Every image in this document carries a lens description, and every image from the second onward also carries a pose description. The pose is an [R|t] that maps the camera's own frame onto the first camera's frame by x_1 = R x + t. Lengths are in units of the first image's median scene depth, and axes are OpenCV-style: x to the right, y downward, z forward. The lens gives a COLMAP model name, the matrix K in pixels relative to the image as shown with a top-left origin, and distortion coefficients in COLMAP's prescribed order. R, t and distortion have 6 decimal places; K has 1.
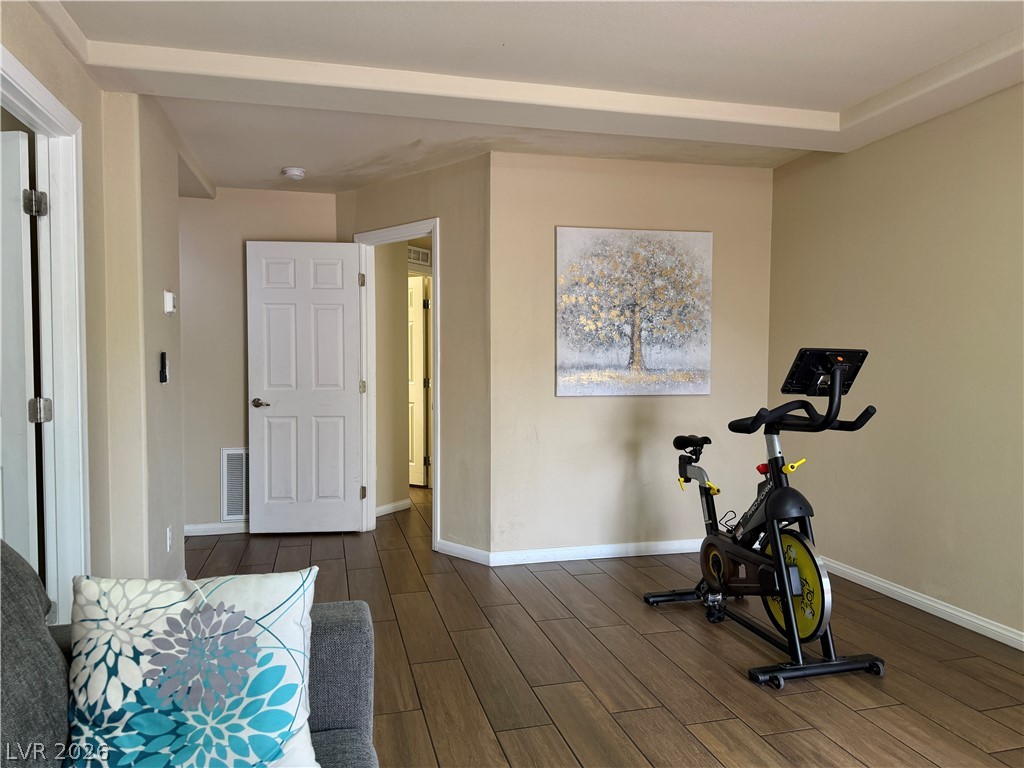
lens RADIAL K [[718.8, 0, 511.3], [0, 718.8, 395.2], [0, 0, 1]] dist [0.104875, -0.118847]
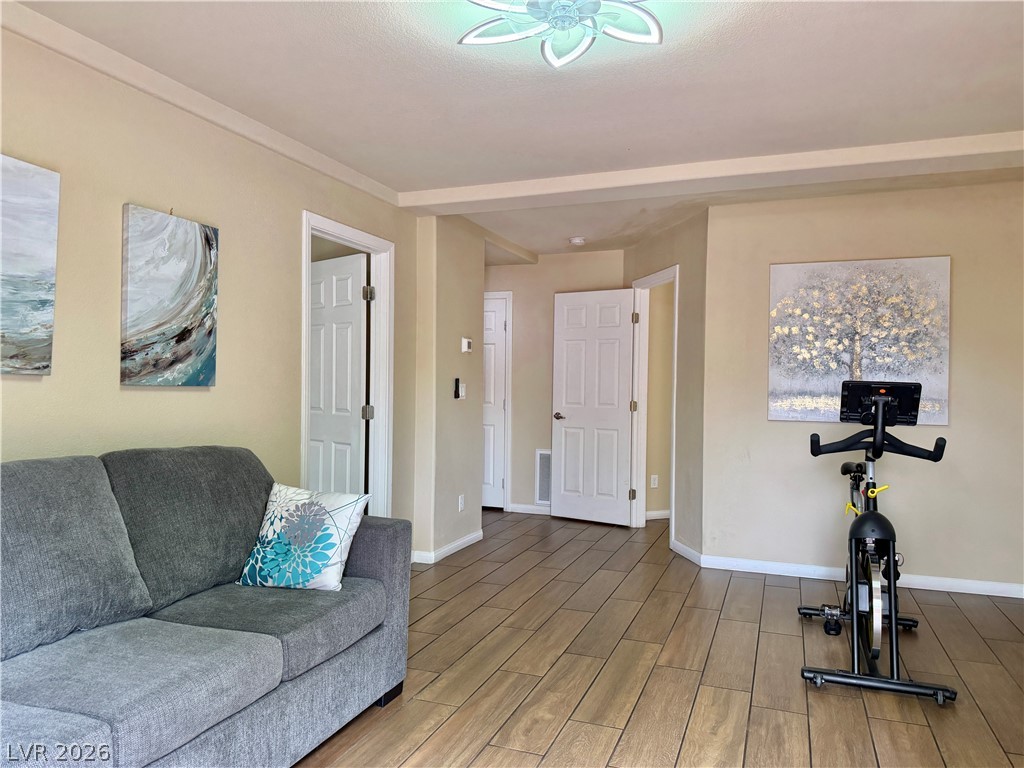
lens RADIAL K [[718.8, 0, 511.3], [0, 718.8, 395.2], [0, 0, 1]] dist [0.104875, -0.118847]
pose [[0.813982, 0.021553, -0.580490, 0.390420], [-0.038136, 0.999138, -0.016379, -0.003011], [0.579637, 0.035469, 0.814102, -0.119312]]
